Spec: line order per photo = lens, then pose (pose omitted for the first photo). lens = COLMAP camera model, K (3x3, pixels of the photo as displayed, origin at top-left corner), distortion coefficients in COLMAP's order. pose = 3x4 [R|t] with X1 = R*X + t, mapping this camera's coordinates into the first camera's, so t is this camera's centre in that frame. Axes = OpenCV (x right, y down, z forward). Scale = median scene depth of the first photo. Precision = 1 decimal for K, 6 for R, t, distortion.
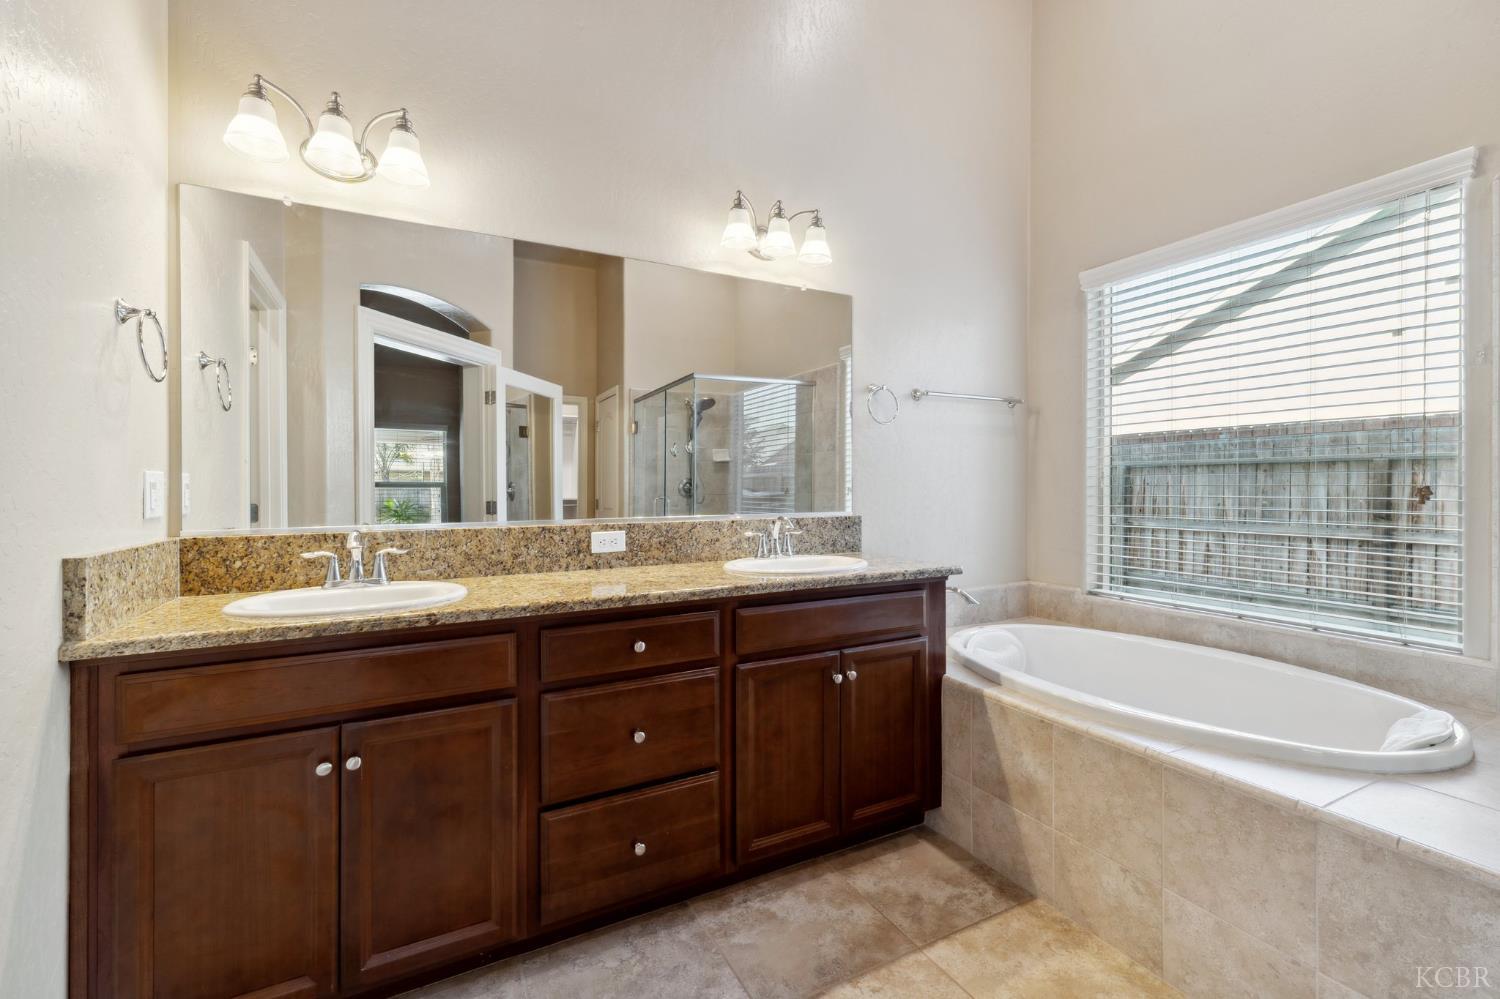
lens RADIAL K [[640.0, 0, 746.5], [0, 640.0, 493.0], [0, 0, 1]] dist [0.006323, -0.000245]
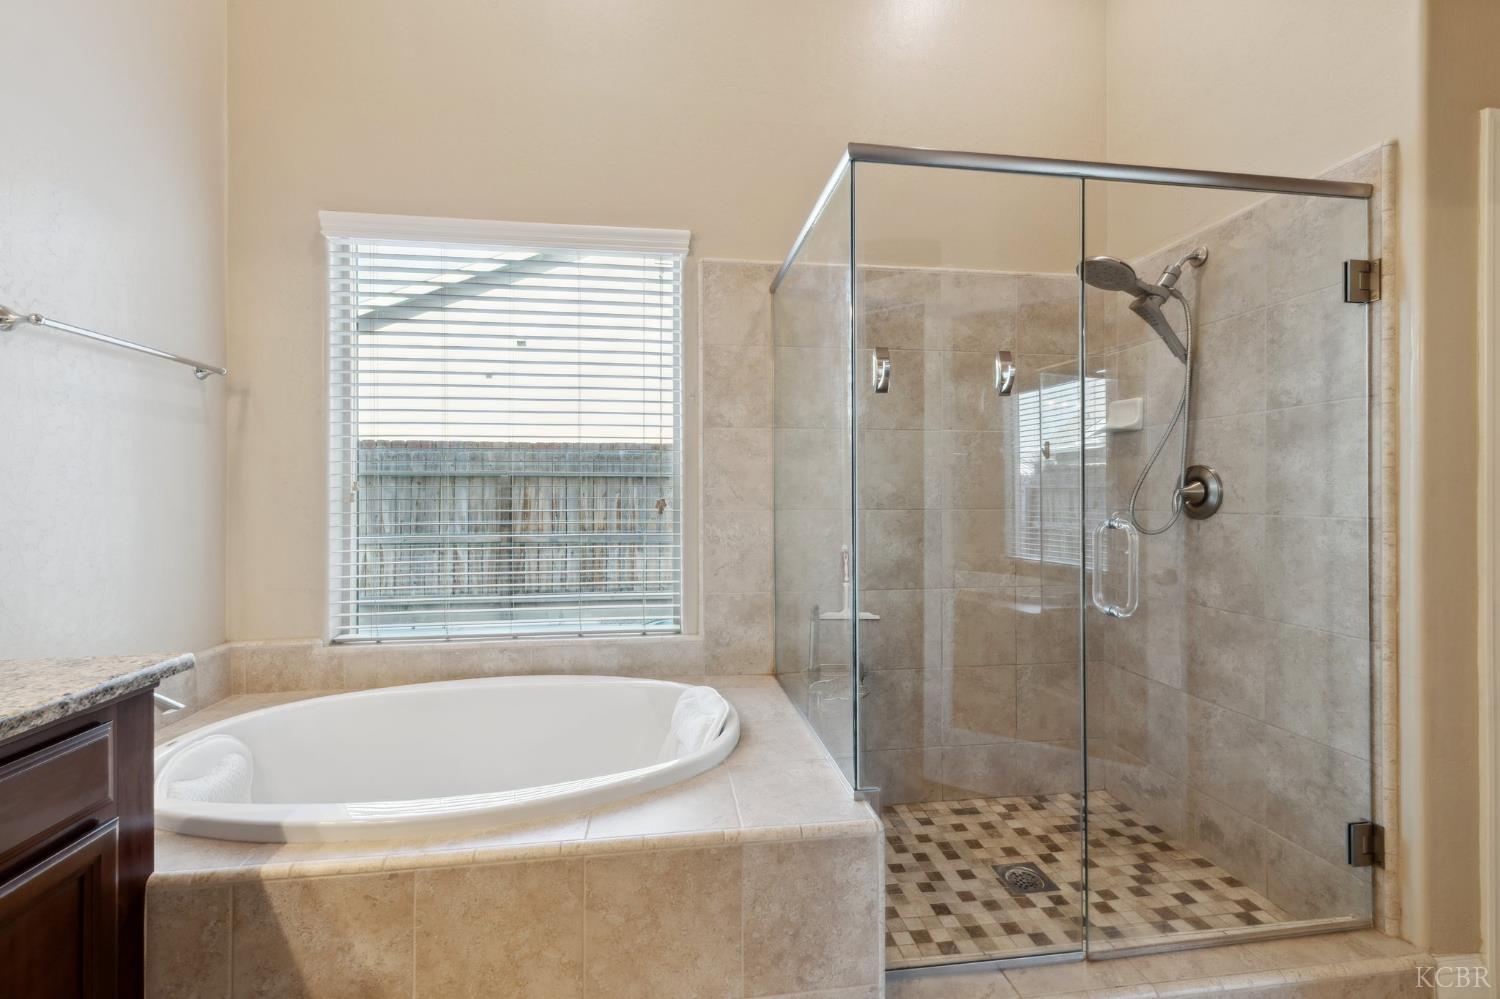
lens RADIAL K [[640.0, 0, 747.6], [0, 640.0, 495.8], [0, 0, 1]] dist [0.006323, -0.000245]
pose [[0.332098, -0.001509, 0.943244, -0.015716], [0.013457, 0.999905, -0.003138, -0.009477], [-0.943149, 0.013736, 0.332087, 0.384466]]
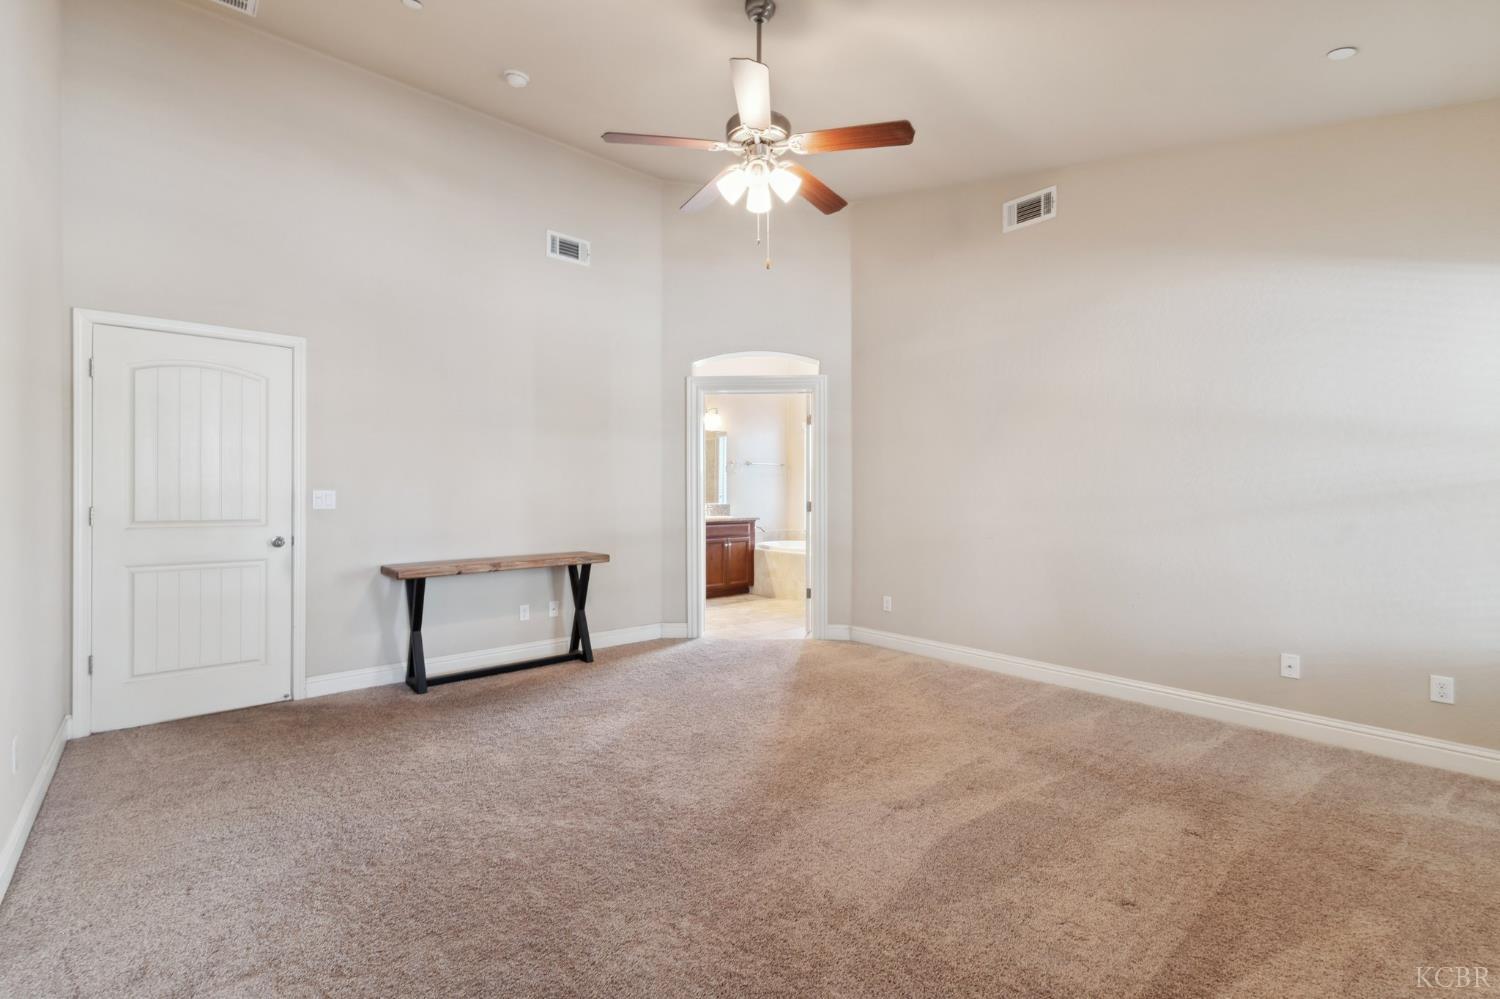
lens RADIAL K [[640.0, 0, 742.8], [0, 640.0, 495.7], [0, 0, 1]] dist [0.006323, -0.000245]
pose [[0.968675, -0.006173, 0.248254, -0.613161], [0.006622, 0.999978, -0.000974, 0.001089], [-0.248242, 0.002588, 0.968695, -2.352452]]
